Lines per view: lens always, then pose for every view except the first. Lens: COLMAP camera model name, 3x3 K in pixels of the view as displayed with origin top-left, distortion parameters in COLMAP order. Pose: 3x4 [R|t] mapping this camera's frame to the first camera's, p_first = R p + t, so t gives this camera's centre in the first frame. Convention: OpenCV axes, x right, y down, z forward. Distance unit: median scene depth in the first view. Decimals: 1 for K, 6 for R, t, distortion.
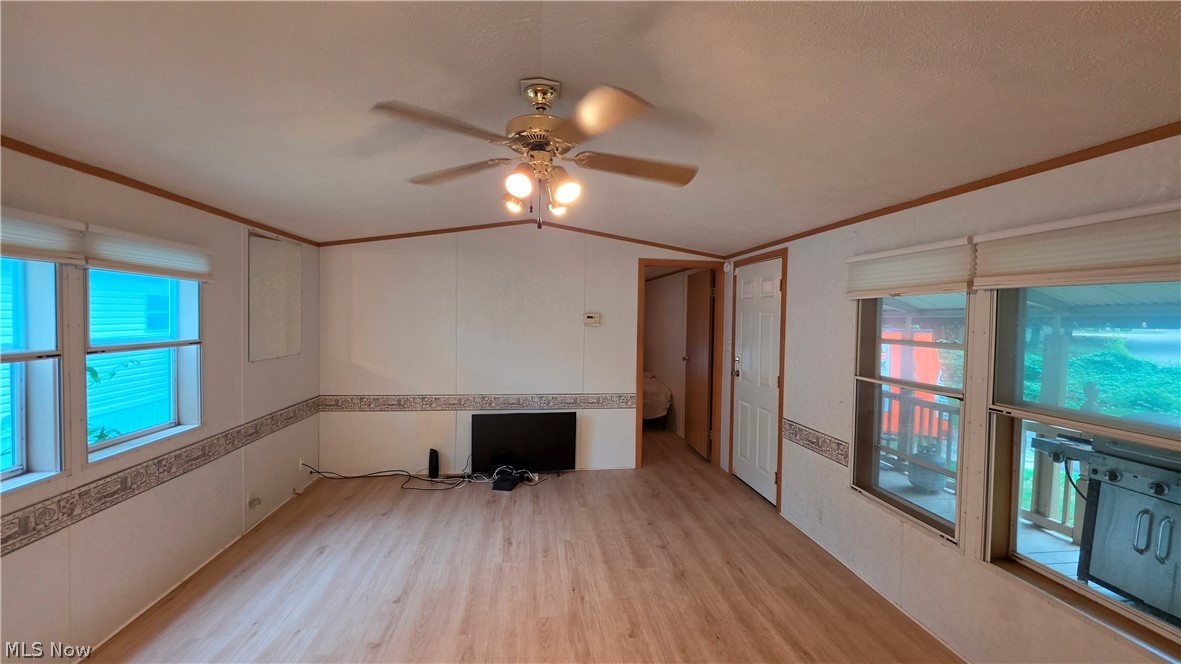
lens RADIAL K [[474.2, 0, 589.3], [0, 474.2, 327.0], [0, 0, 1]] dist [-0.000709, -0.000095]
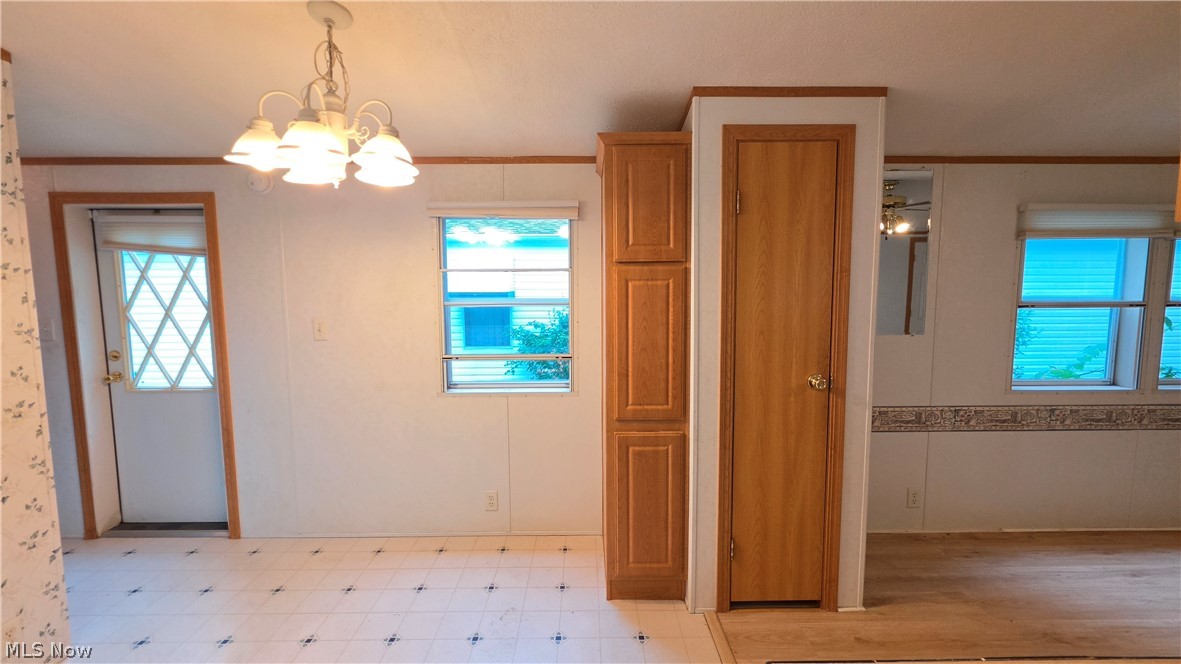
lens RADIAL K [[352.8, 0, 541.4], [0, 352.8, 293.8], [0, 0, 1]] dist [-0.000148, 0.000011]
pose [[-0.102789, 0.049546, -0.993468, 0.070645], [-0.025015, 0.998314, 0.052376, 0.015877], [0.994389, 0.030236, -0.101376, -0.599528]]
